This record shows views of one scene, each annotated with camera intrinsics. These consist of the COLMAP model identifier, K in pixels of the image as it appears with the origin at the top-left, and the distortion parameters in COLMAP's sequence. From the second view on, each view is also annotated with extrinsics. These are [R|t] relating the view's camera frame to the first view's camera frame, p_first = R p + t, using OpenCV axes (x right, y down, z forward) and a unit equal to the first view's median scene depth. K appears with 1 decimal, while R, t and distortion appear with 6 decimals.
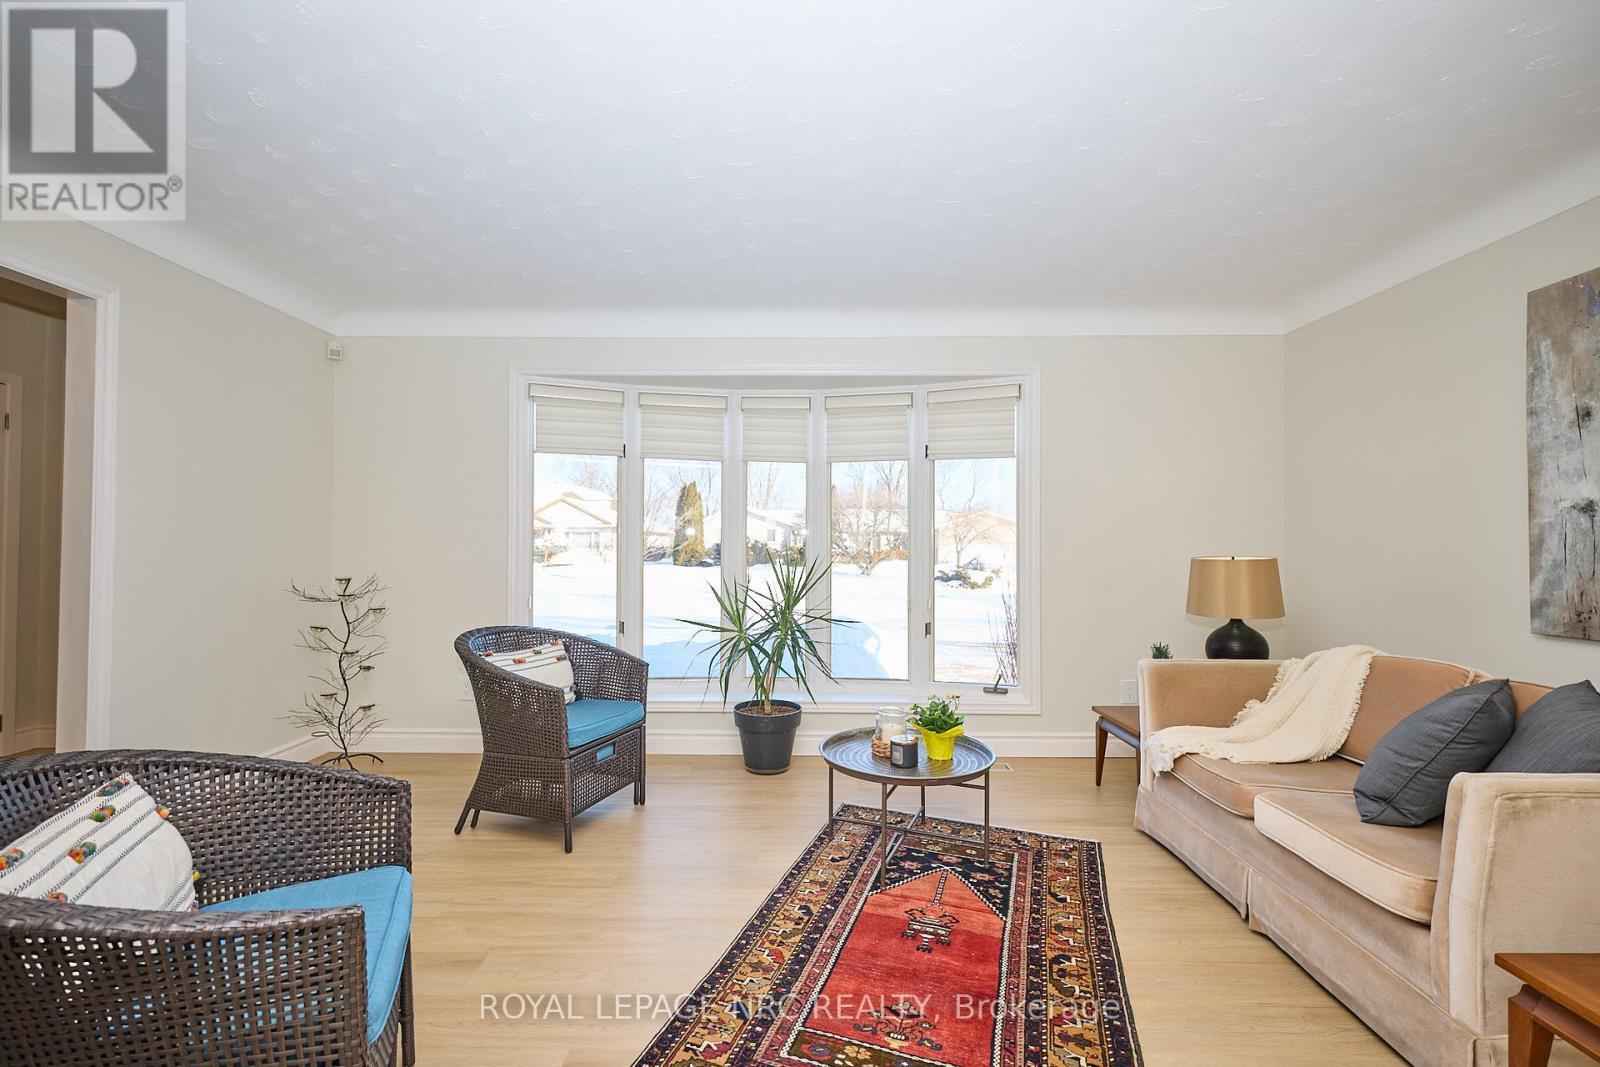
lens RADIAL K [[683.6, 0, 802.2], [0, 683.6, 543.2], [0, 0, 1]] dist [0.003591, 0.000983]
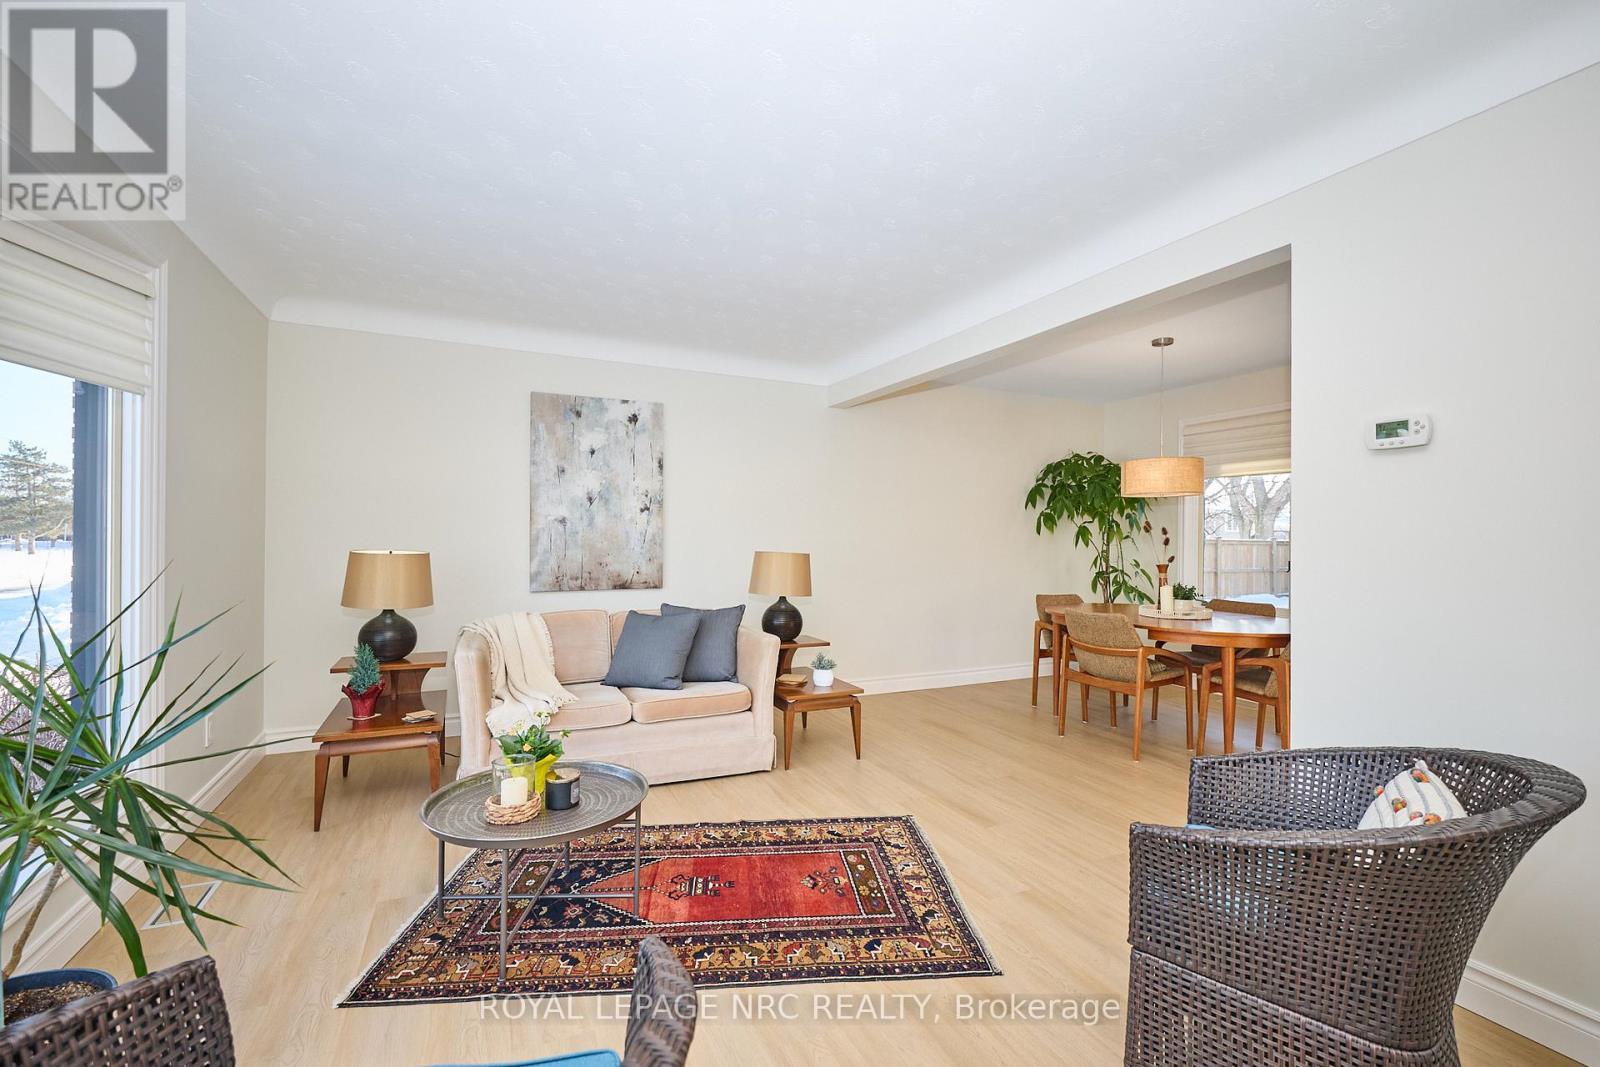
lens RADIAL K [[683.6, 0, 801.7], [0, 683.6, 538.9], [0, 0, 1]] dist [0.003591, 0.000983]
pose [[-0.439191, -0.003321, 0.898388, -0.792941], [-0.015962, 0.999864, -0.004107, -0.004683], [-0.898252, -0.016144, -0.439184, 1.192498]]
